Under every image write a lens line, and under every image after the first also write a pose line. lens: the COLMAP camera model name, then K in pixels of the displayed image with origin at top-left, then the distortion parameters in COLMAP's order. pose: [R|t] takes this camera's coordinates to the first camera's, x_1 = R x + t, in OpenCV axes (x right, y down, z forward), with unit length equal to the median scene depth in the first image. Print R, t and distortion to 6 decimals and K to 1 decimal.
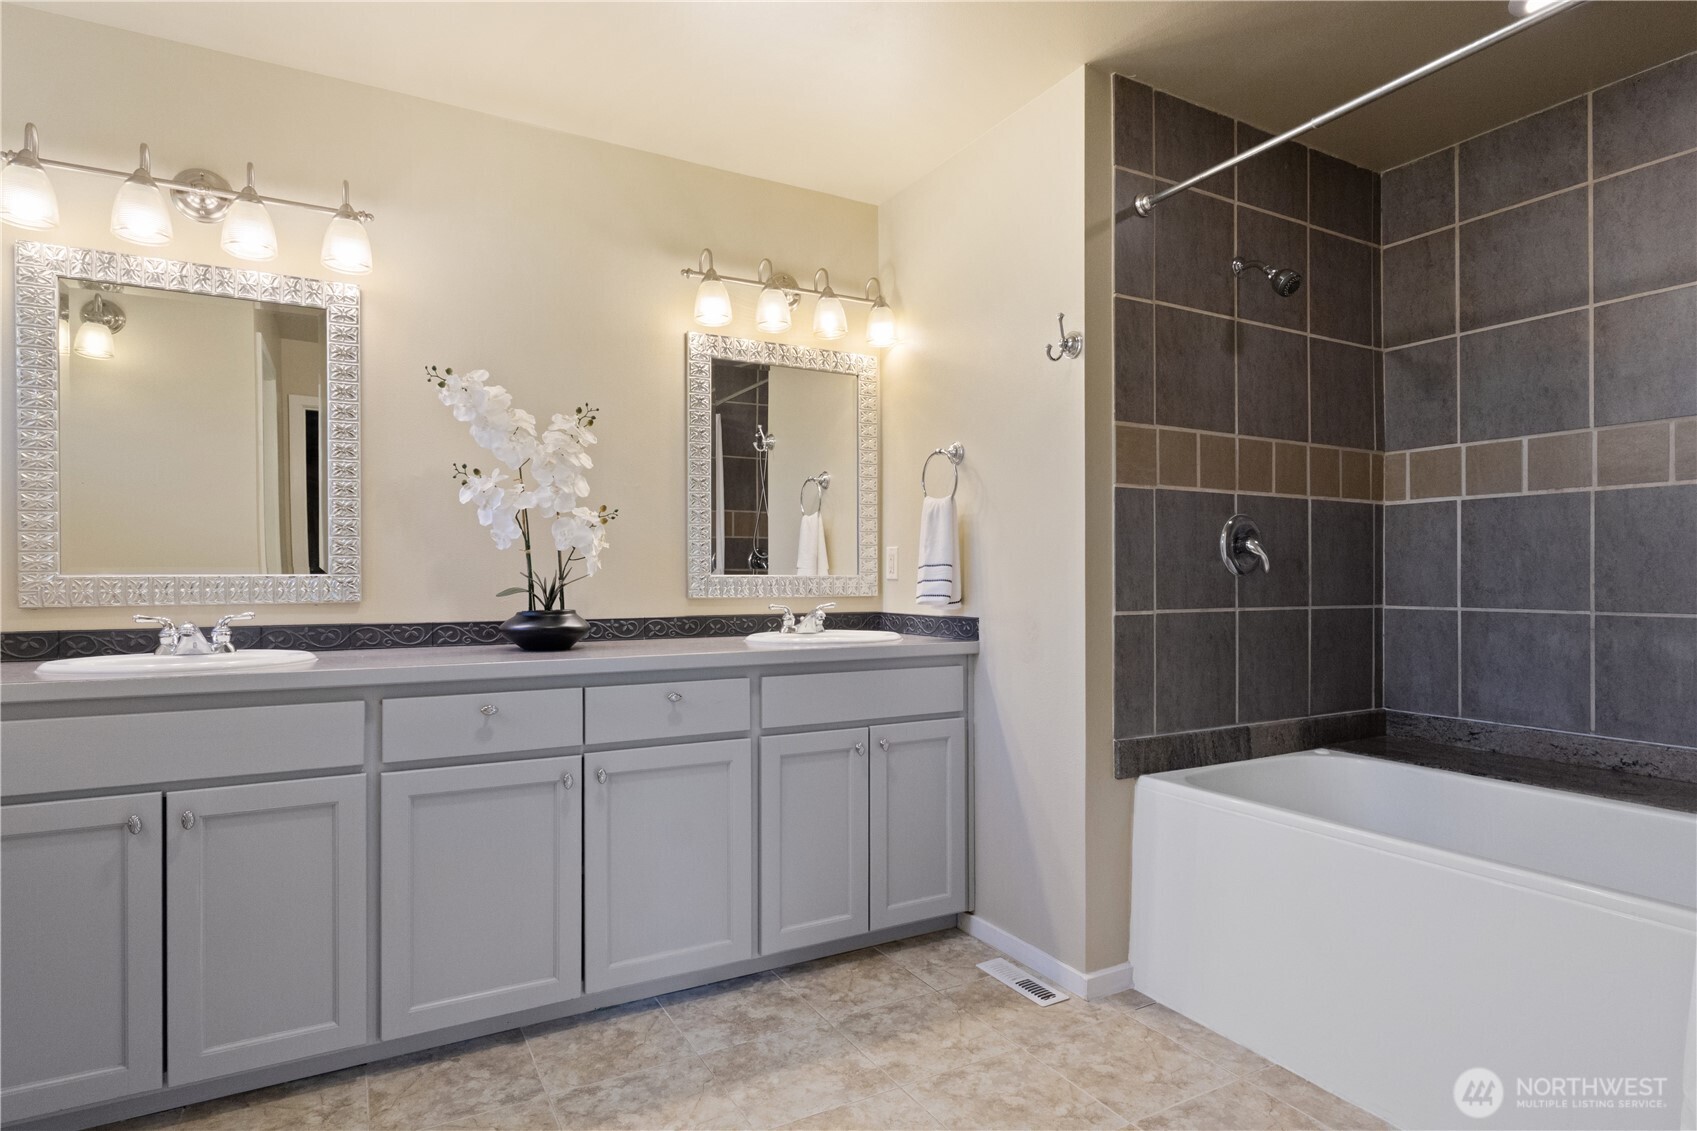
lens RADIAL K [[925.8, 0, 846.8], [0, 925.8, 575.6], [0, 0, 1]] dist [-0.005310, 0.003331]
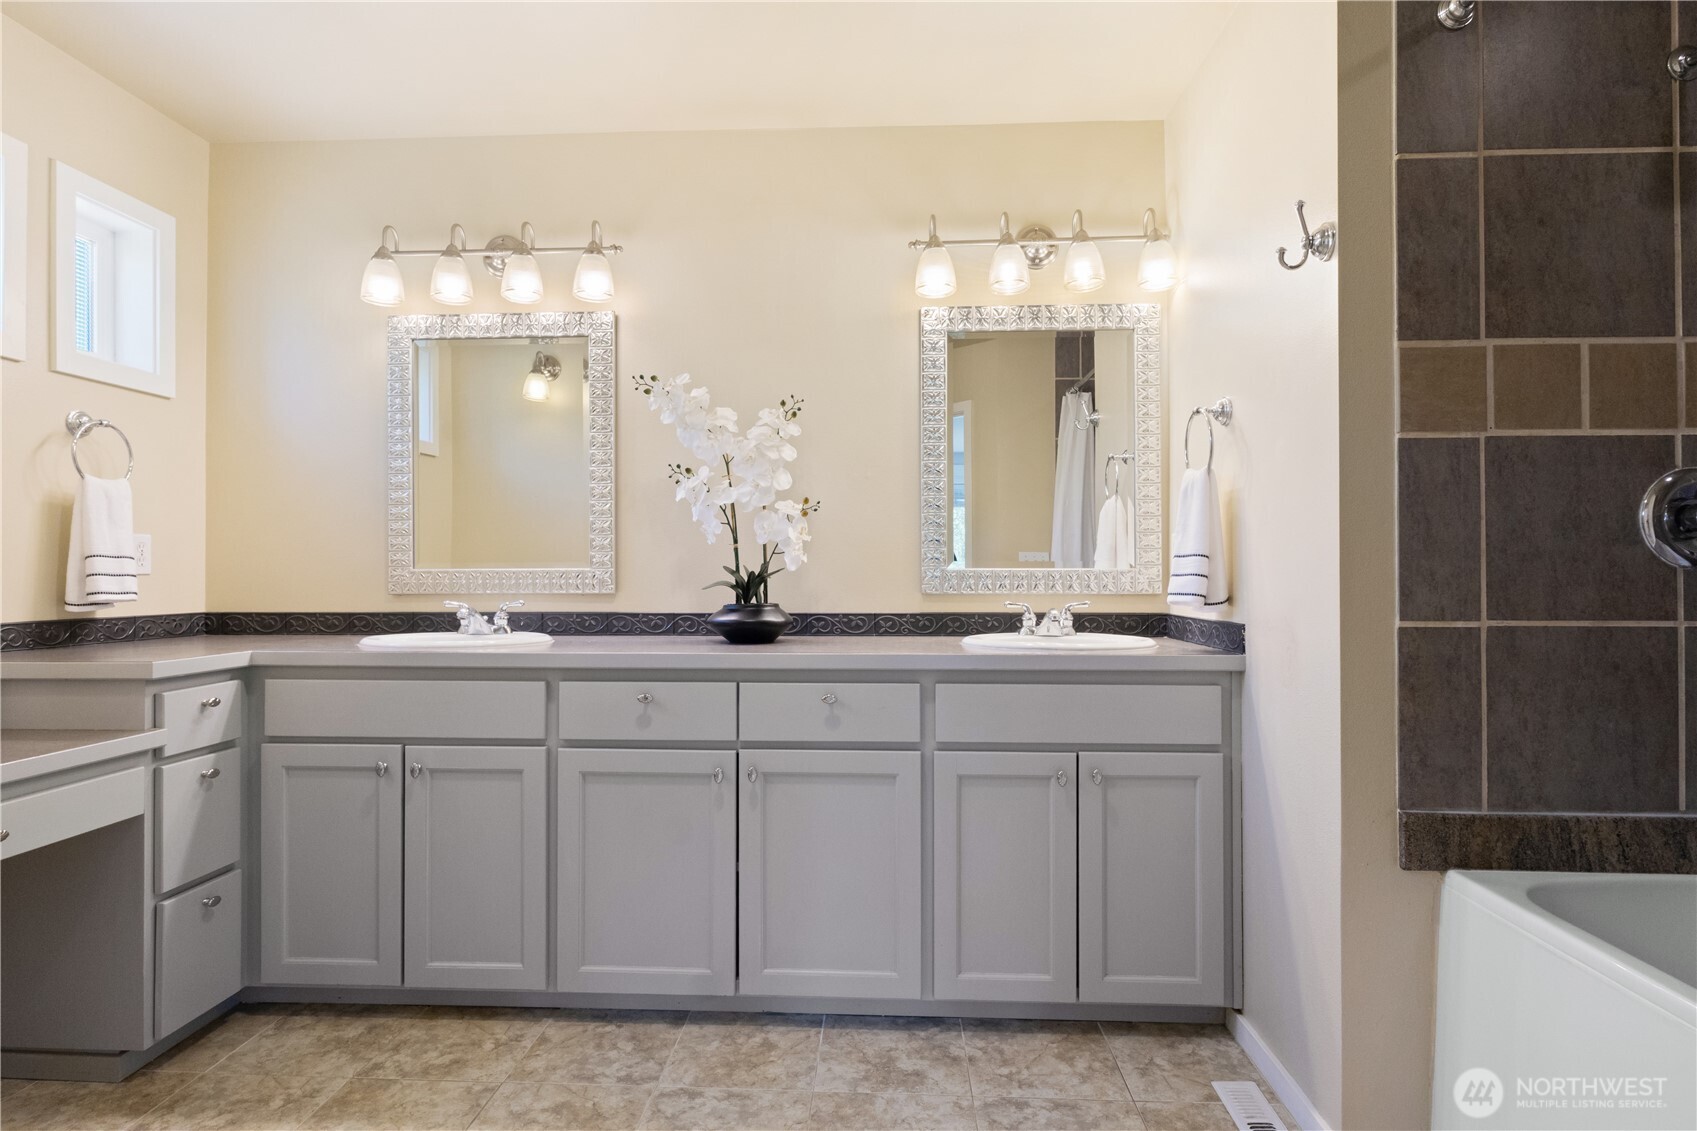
lens RADIAL K [[925.8, 0, 848.0], [0, 925.8, 562.1], [0, 0, 1]] dist [-0.005310, 0.003331]
pose [[0.840825, -0.005409, -0.541280, 0.316754], [0.000986, 0.999964, -0.008462, 0.000820], [0.541306, 0.006581, 0.840800, 0.208767]]
